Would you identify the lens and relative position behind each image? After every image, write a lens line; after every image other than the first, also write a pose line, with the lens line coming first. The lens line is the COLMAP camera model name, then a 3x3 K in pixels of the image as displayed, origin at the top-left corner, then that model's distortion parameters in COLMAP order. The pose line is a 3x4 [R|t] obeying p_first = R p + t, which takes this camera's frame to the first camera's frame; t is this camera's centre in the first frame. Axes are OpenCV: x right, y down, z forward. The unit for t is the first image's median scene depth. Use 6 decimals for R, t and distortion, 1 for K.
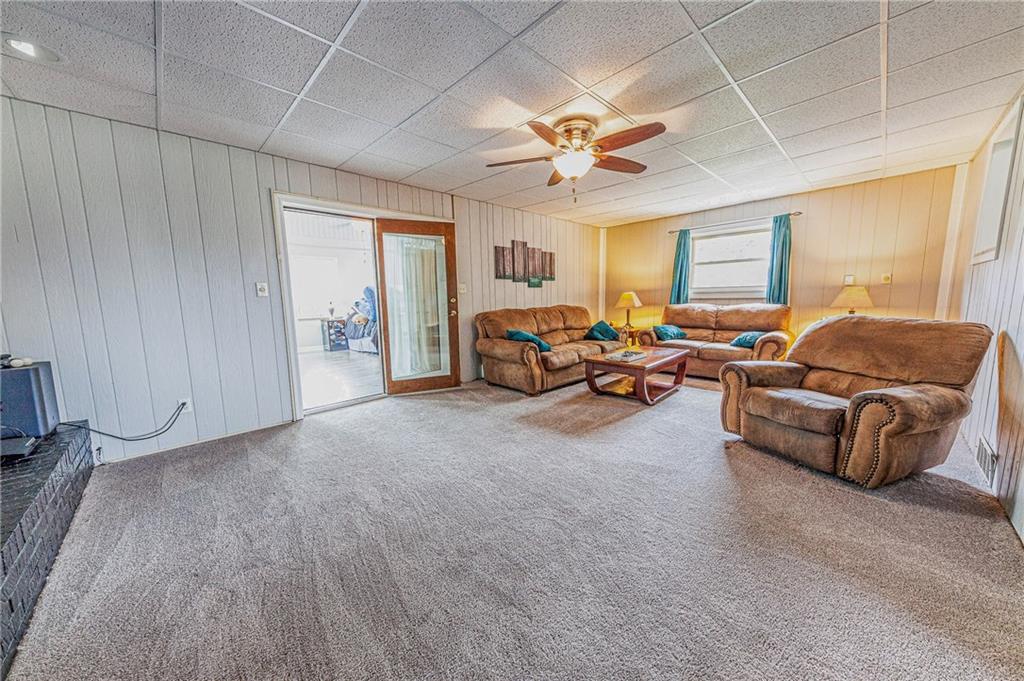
lens RADIAL K [[352.1, 0, 510.2], [0, 352.1, 342.0], [0, 0, 1]] dist [0.005867, -0.000207]
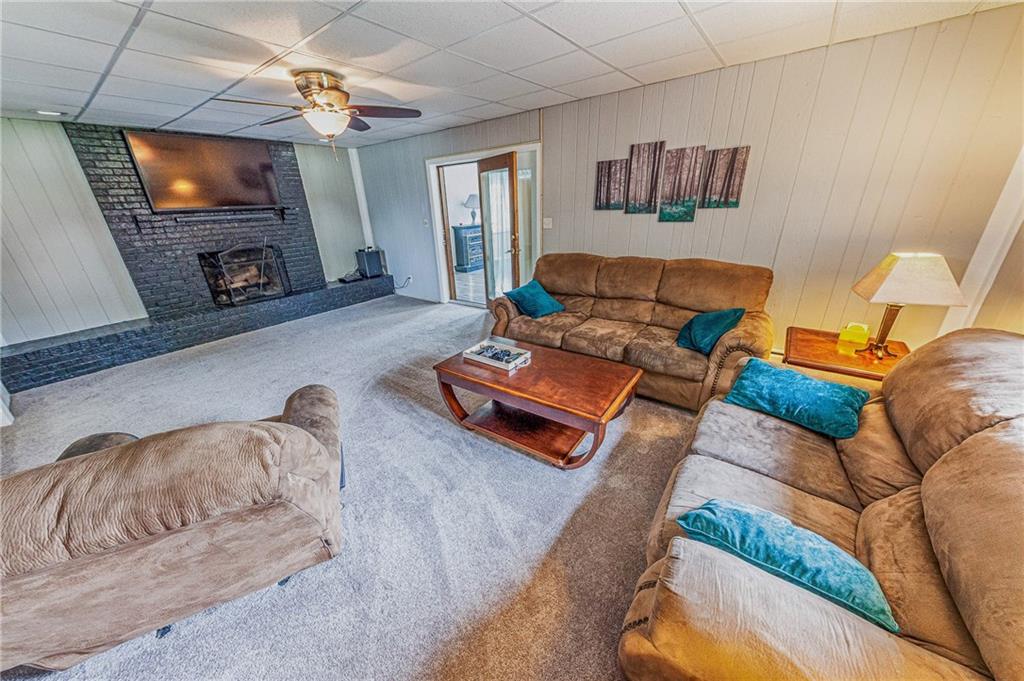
lens RADIAL K [[352.1, 0, 510.2], [0, 352.1, 342.0], [0, 0, 1]] dist [0.005867, -0.000207]
pose [[0.145336, 0.375831, -0.915221, 0.654574], [-0.099642, 0.925899, 0.364393, -0.157845], [0.984352, 0.038235, 0.172015, 0.639481]]
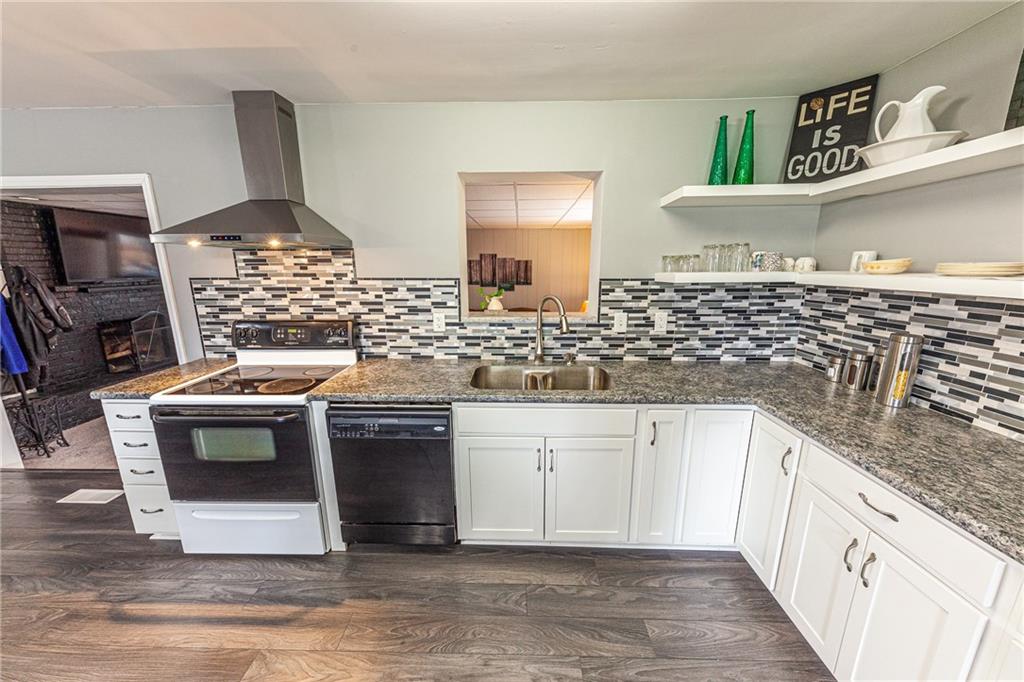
lens RADIAL K [[352.1, 0, 510.2], [0, 352.1, 342.5], [0, 0, 1]] dist [0.005867, -0.000207]
pose [[0.693675, 0.169184, -0.700136, 0.966327], [-0.107188, 0.985447, 0.131929, -0.142301], [0.712268, -0.016470, 0.701715, 0.160051]]
